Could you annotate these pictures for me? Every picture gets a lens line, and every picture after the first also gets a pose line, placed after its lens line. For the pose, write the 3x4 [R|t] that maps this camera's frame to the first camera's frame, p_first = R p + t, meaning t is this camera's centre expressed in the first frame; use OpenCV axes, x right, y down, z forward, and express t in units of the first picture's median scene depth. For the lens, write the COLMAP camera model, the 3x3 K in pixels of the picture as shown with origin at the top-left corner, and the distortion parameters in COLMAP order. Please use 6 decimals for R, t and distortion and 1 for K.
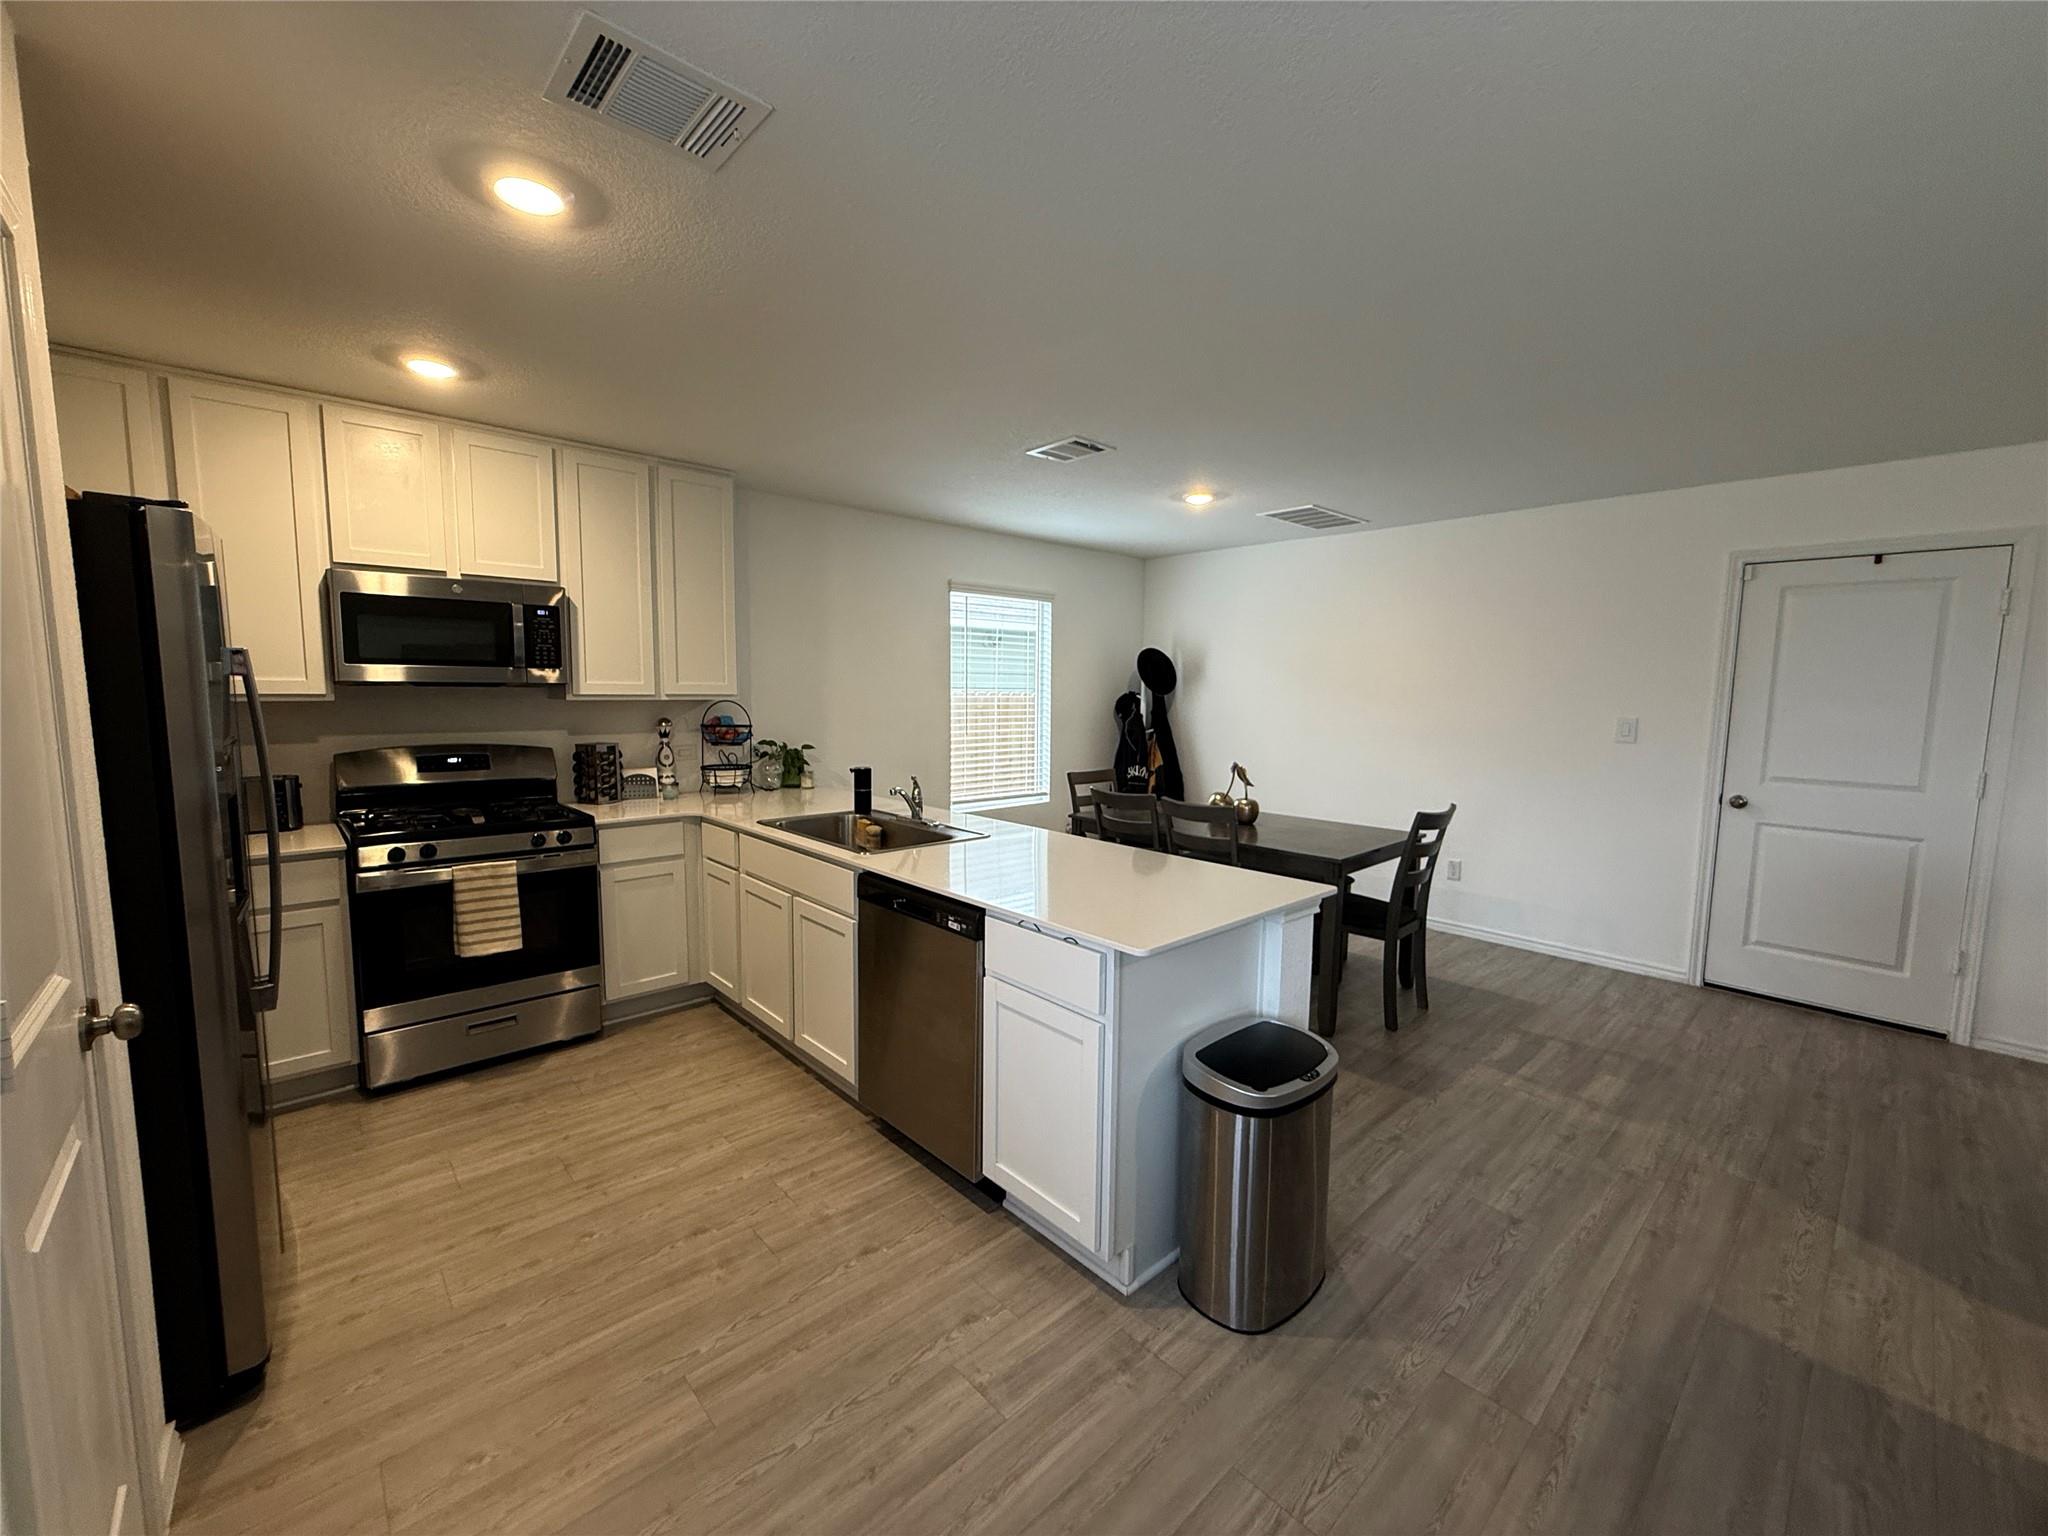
lens RADIAL K [[815.0, 0, 1016.7], [0, 815.0, 767.8], [0, 0, 1]] dist [-0.001688, 0.001150]
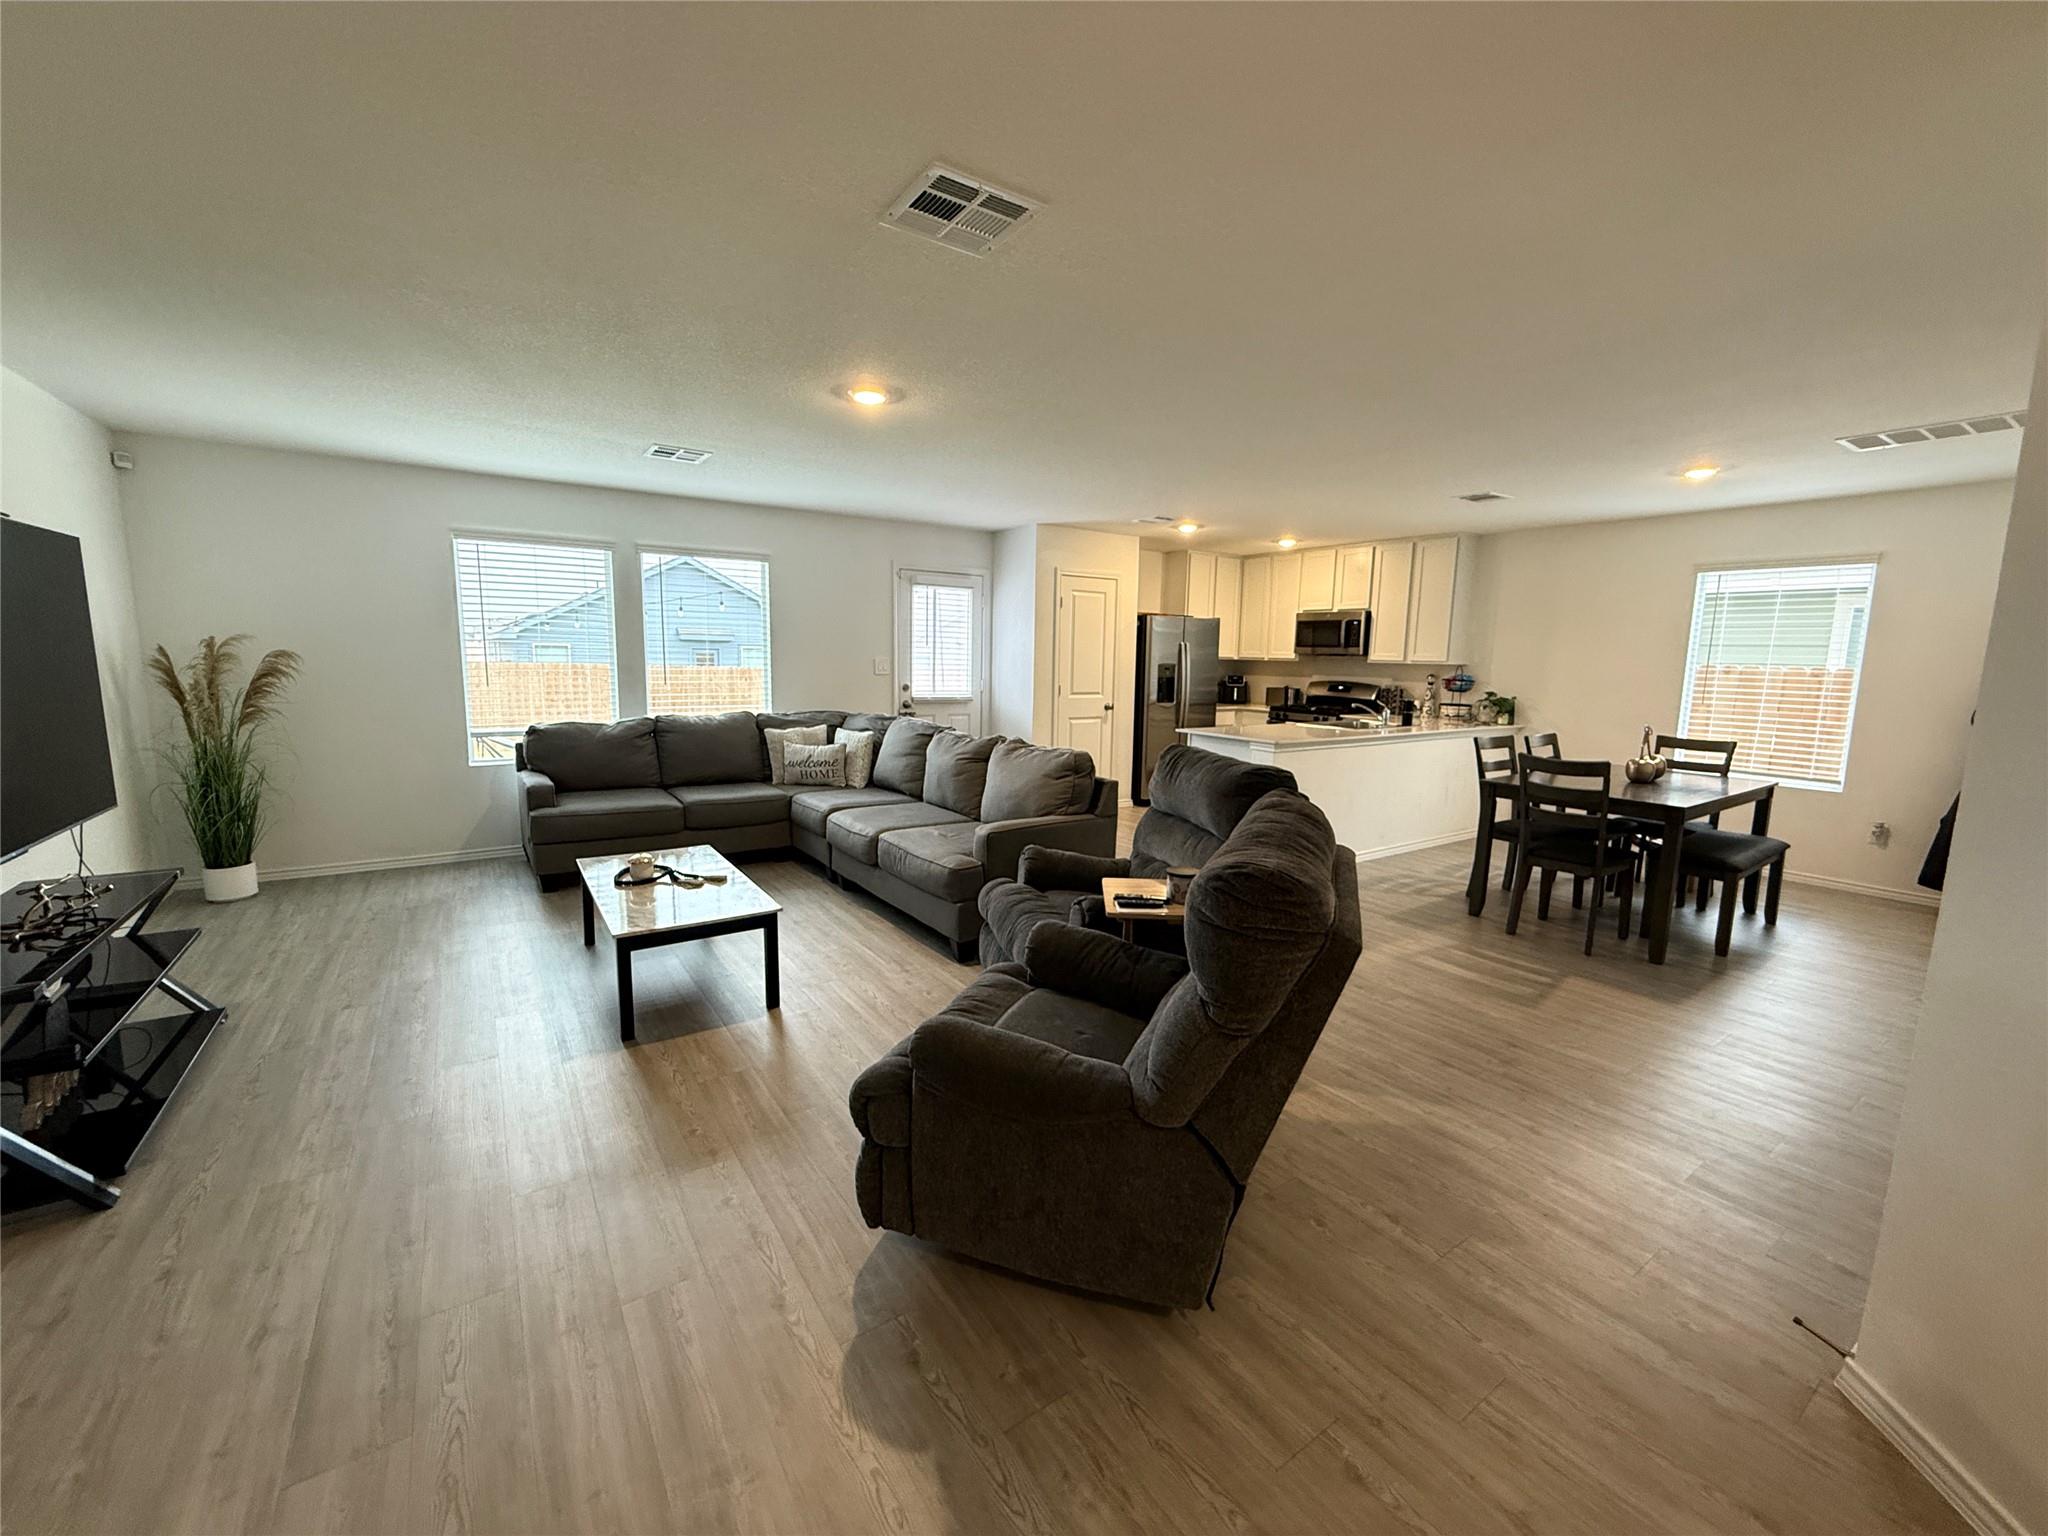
lens RADIAL K [[815.0, 0, 1022.0], [0, 815.0, 770.1], [0, 0, 1]] dist [-0.001688, 0.001150]
pose [[-0.137885, 0.125819, -0.982424, 1.787199], [-0.119784, 0.982500, 0.142640, -0.002238], [0.983178, 0.137347, -0.120401, 0.419256]]
